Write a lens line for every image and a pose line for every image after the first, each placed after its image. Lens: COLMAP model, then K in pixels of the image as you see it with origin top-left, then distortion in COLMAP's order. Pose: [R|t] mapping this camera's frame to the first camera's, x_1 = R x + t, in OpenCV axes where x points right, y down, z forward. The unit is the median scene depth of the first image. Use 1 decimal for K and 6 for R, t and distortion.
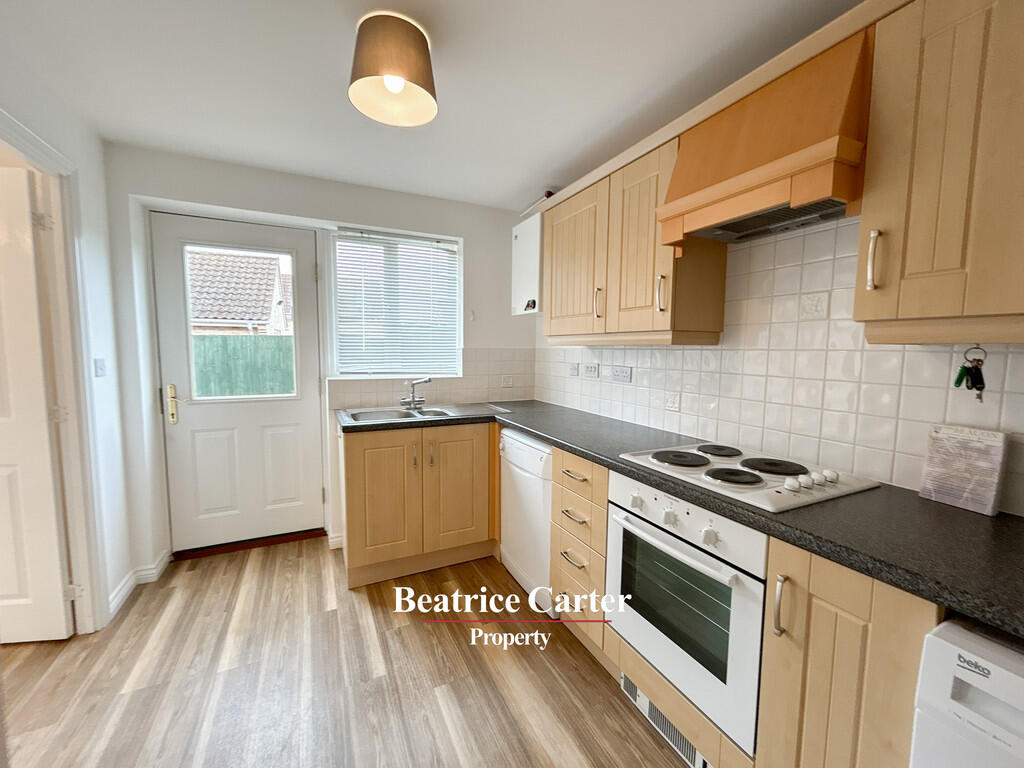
lens RADIAL K [[416.8, 0, 512.0], [0, 416.8, 384.0], [0, 0, 1]] dist [0.001722, 0.000069]
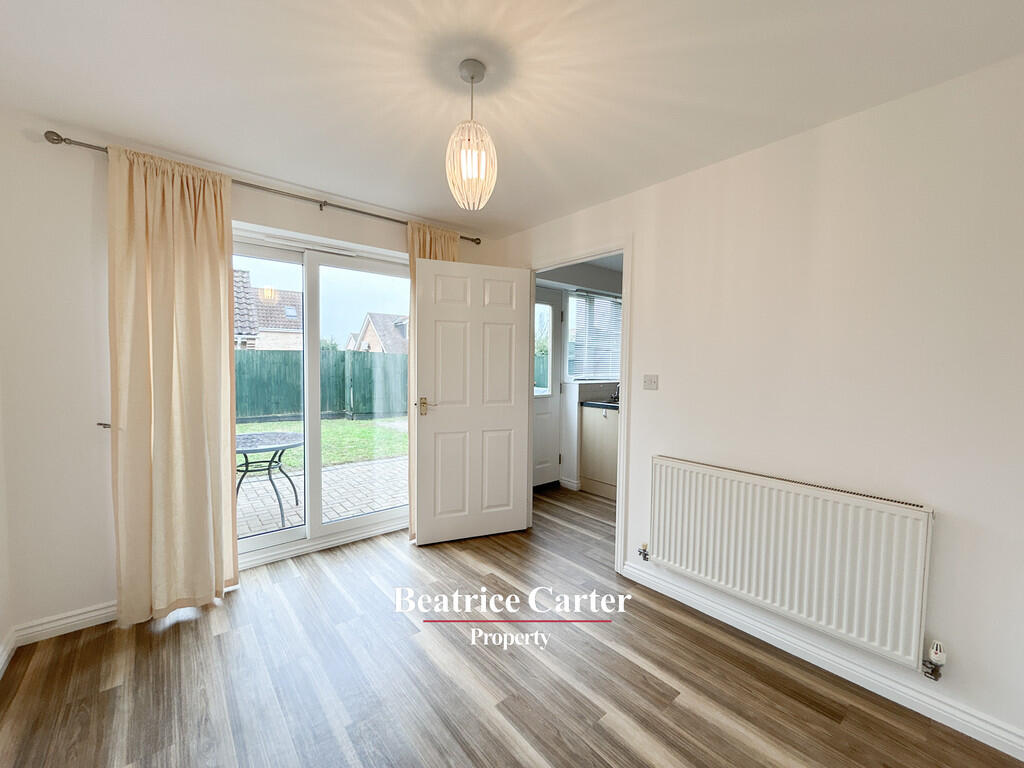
lens RADIAL K [[416.8, 0, 512.0], [0, 416.8, 384.0], [0, 0, 1]] dist [0.001722, 0.000069]
pose [[0.968302, -0.009913, 0.249586, -0.899451], [0.018709, 0.999284, -0.032895, 0.032414], [-0.249081, 0.036522, 0.967794, -0.409426]]
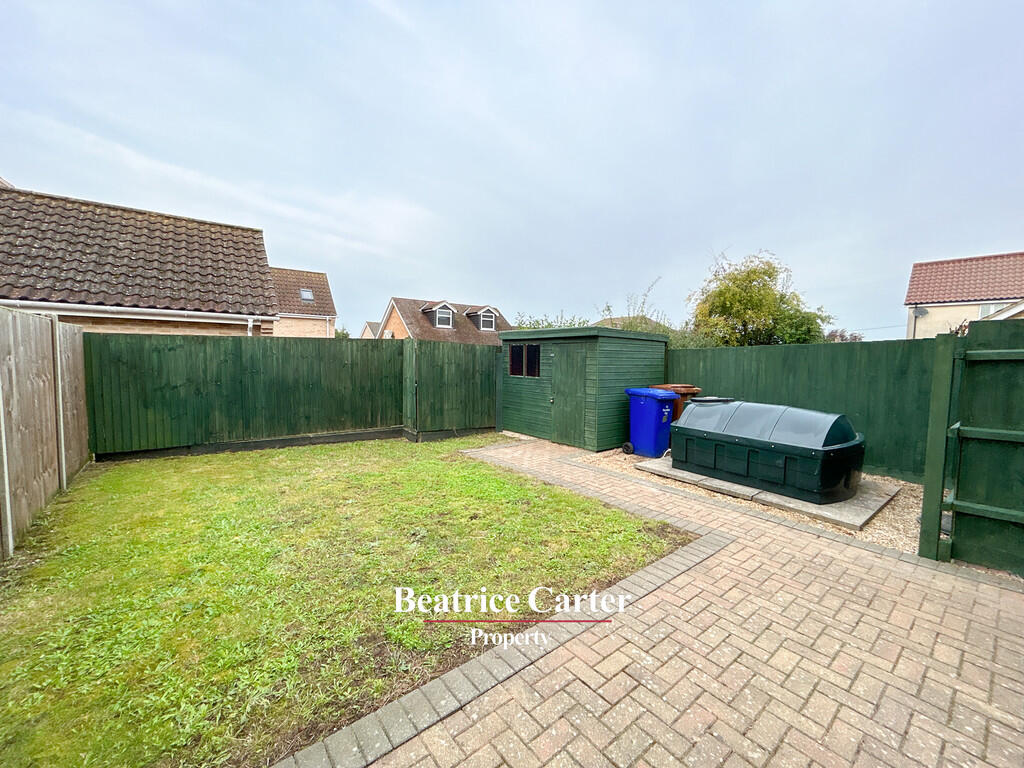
lens RADIAL K [[416.8, 0, 512.0], [0, 416.8, 384.0], [0, 0, 1]] dist [0.001722, 0.000069]
pose [[0.971547, -0.008331, 0.236700, -1.352145], [0.011624, 0.999854, -0.012517, -0.095807], [-0.236561, 0.014913, 0.971502, 0.866792]]
